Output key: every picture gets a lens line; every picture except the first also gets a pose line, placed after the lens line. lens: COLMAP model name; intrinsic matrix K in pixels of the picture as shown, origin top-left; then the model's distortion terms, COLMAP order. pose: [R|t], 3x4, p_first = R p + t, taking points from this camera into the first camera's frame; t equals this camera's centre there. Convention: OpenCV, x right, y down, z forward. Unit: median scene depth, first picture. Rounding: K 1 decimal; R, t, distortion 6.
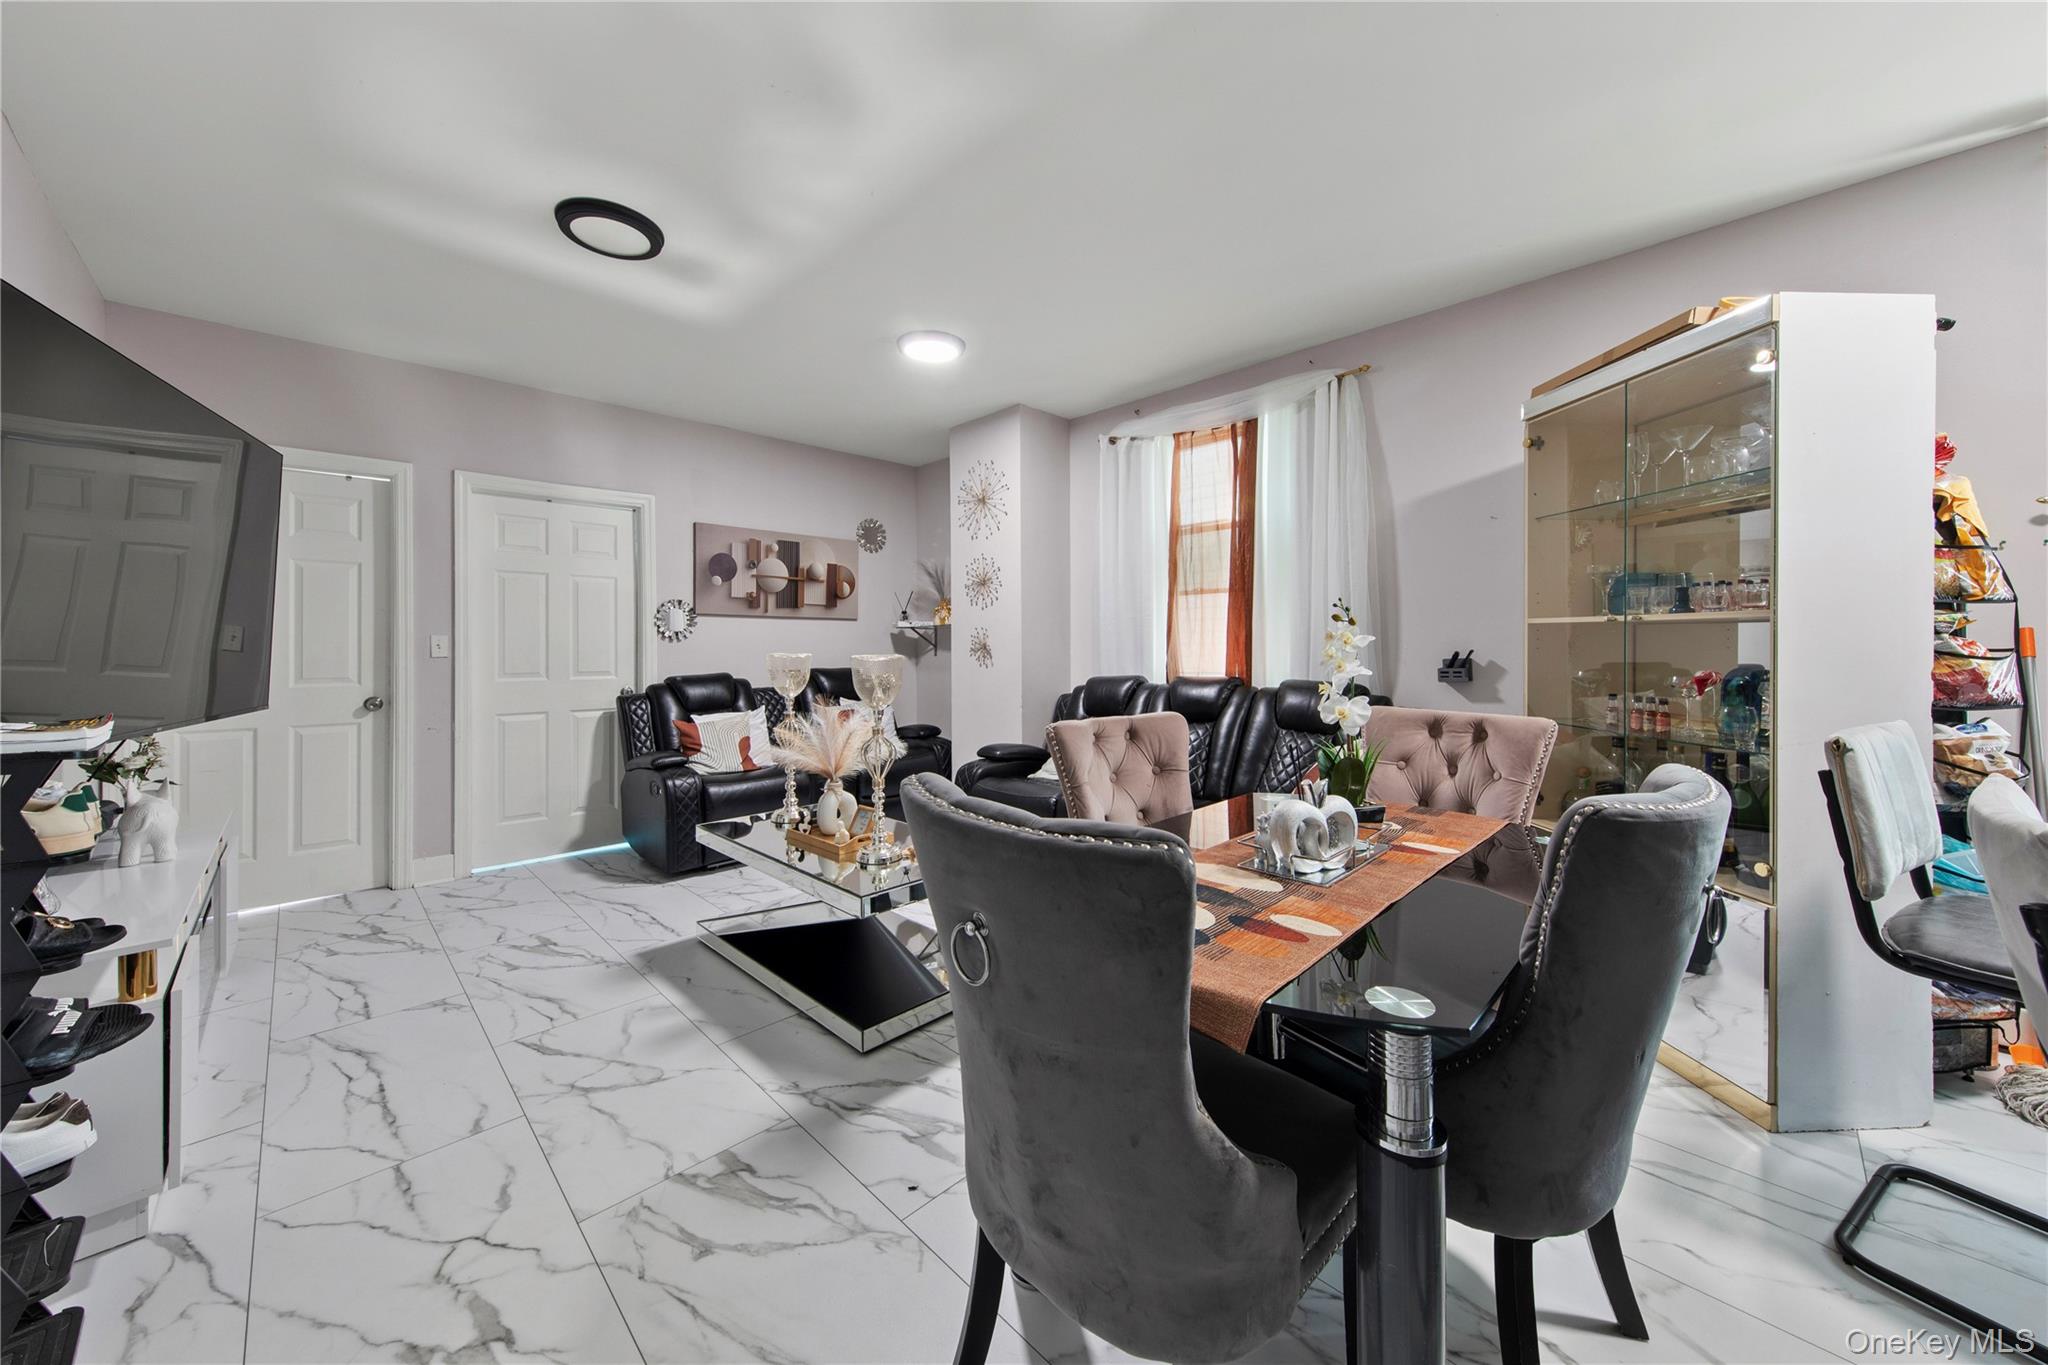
lens RADIAL K [[728.0, 0, 1024.9], [0, 728.0, 649.2], [0, 0, 1]] dist [0.001600, -0.000022]
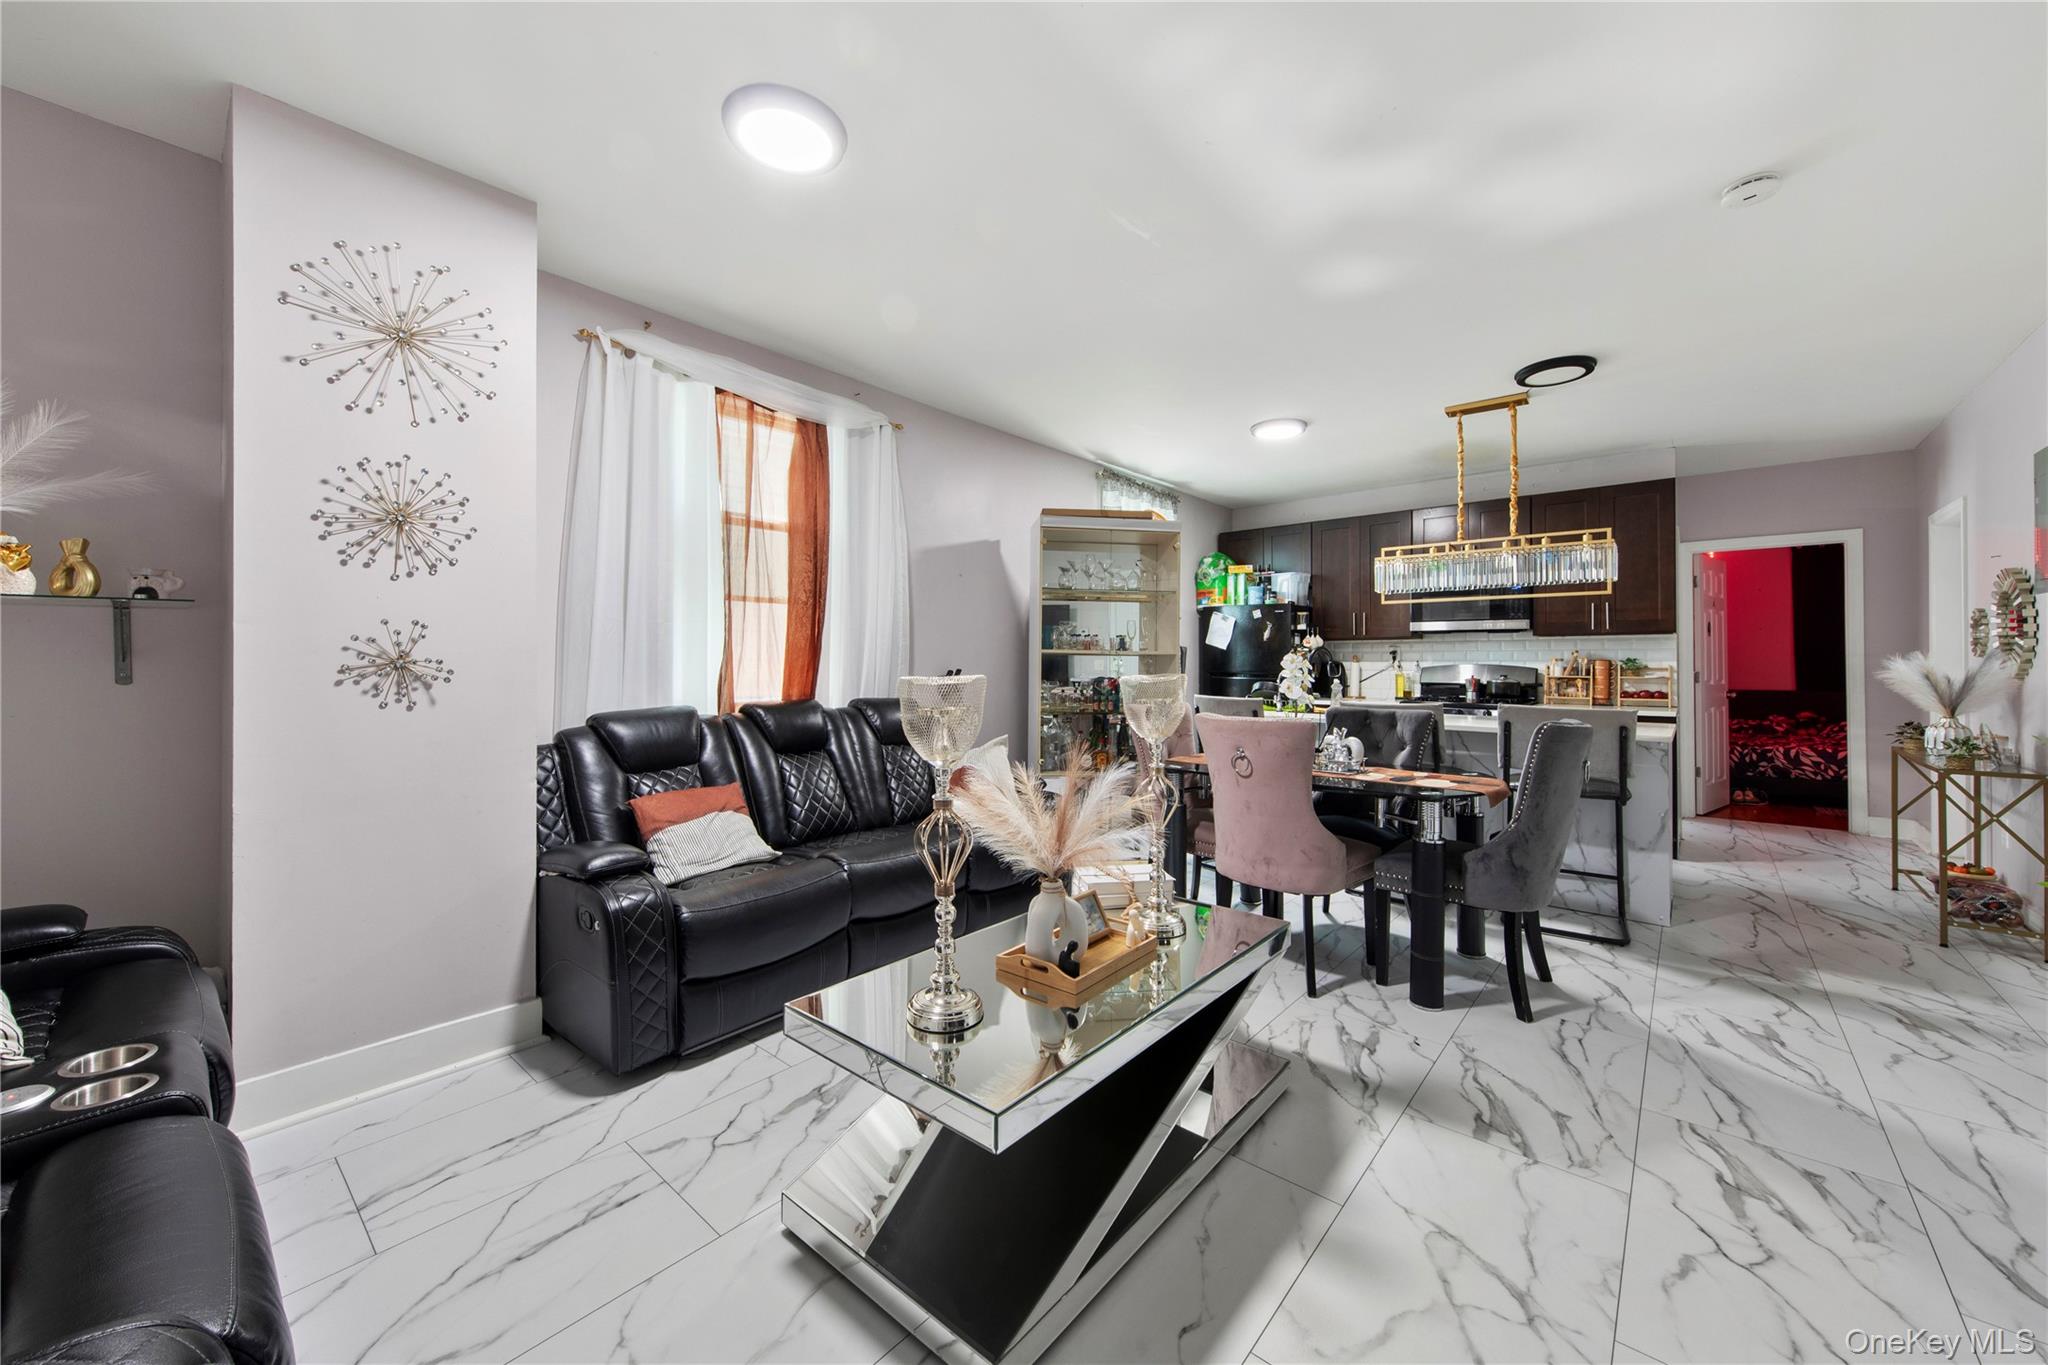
lens RADIAL K [[775.6, 0, 1023.7], [0, 775.6, 664.7], [0, 0, 1]] dist [-0.000046, -0.000124]
pose [[-0.078667, 0.009269, 0.996858, -1.155452], [0.006151, 0.999942, -0.008812, 0.007653], [-0.996882, 0.005439, -0.078719, 1.352420]]
